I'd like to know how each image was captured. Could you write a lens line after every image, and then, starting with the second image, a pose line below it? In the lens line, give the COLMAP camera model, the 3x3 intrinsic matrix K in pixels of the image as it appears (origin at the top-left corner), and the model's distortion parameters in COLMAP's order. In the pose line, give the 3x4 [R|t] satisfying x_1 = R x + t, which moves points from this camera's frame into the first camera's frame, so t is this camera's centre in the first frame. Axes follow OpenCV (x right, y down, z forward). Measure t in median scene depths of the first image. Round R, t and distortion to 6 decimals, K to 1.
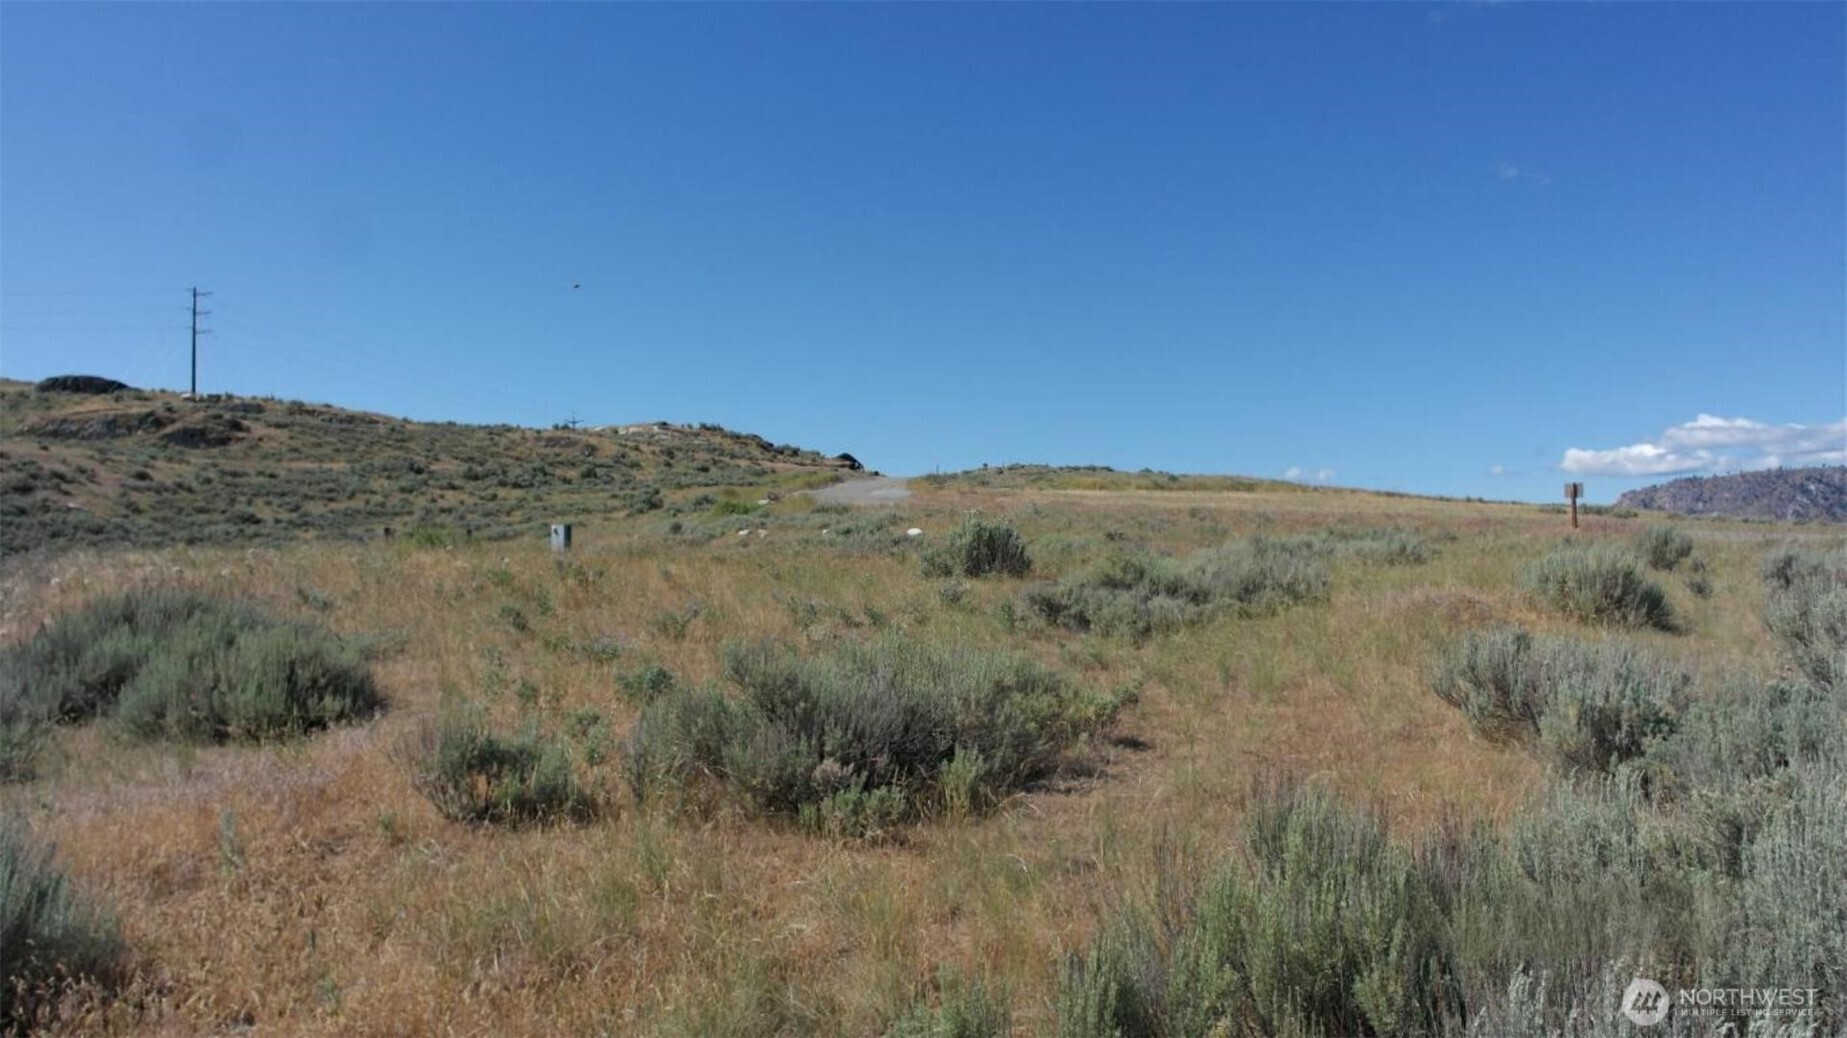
lens RADIAL K [[1282.0, 0, 910.1], [0, 1282.0, 572.8], [0, 0, 1]] dist [-0.014210, 0.013400]
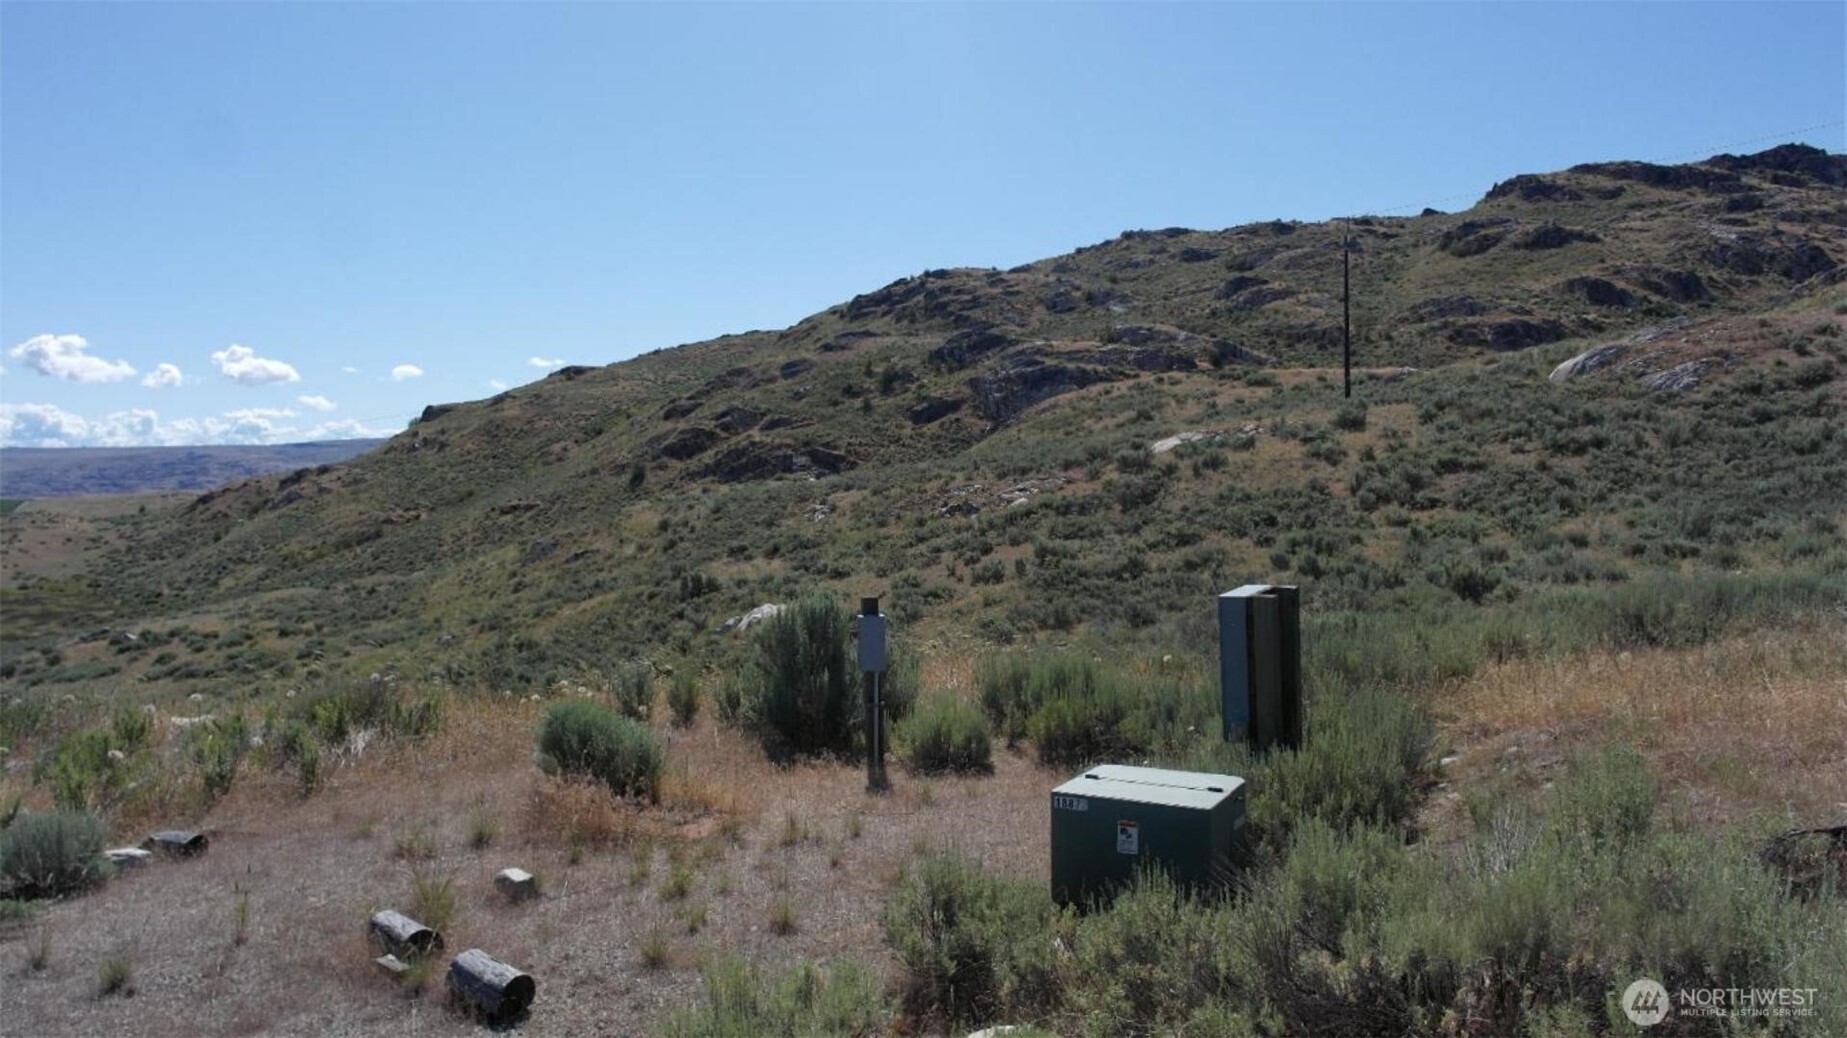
lens RADIAL K [[1282.0, 0, 916.9], [0, 1282.0, 535.6], [0, 0, 1]] dist [-0.014210, 0.013400]
pose [[0.062371, 0.062725, -0.996080, -0.034673], [0.008531, 0.997953, 0.063377, -0.021529], [0.998017, -0.012450, 0.061709, 0.341991]]
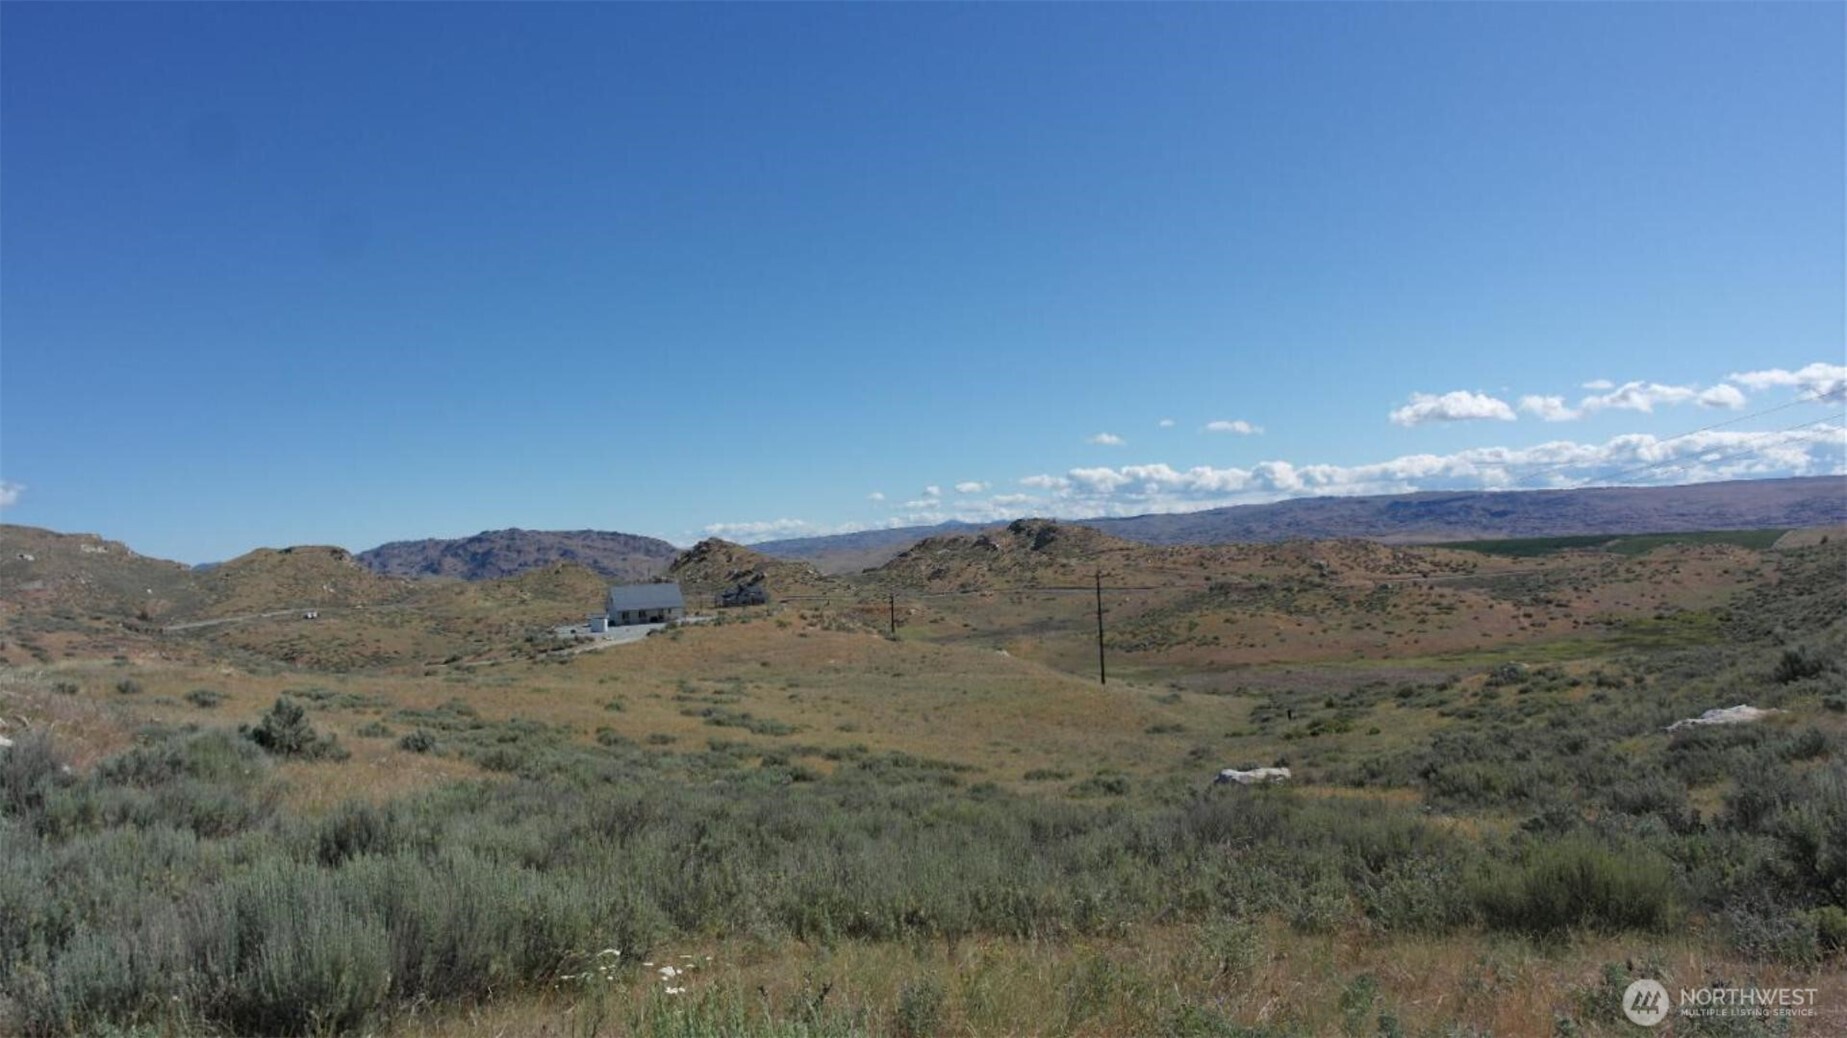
lens RADIAL K [[1282.0, 0, 913.7], [0, 1282.0, 533.0], [0, 0, 1]] dist [-0.014210, 0.013400]
pose [[-0.915530, 0.045133, -0.399709, -0.204649], [0.050170, 0.998738, -0.002142, -0.017779], [0.399108, -0.022014, -0.916640, 0.512279]]
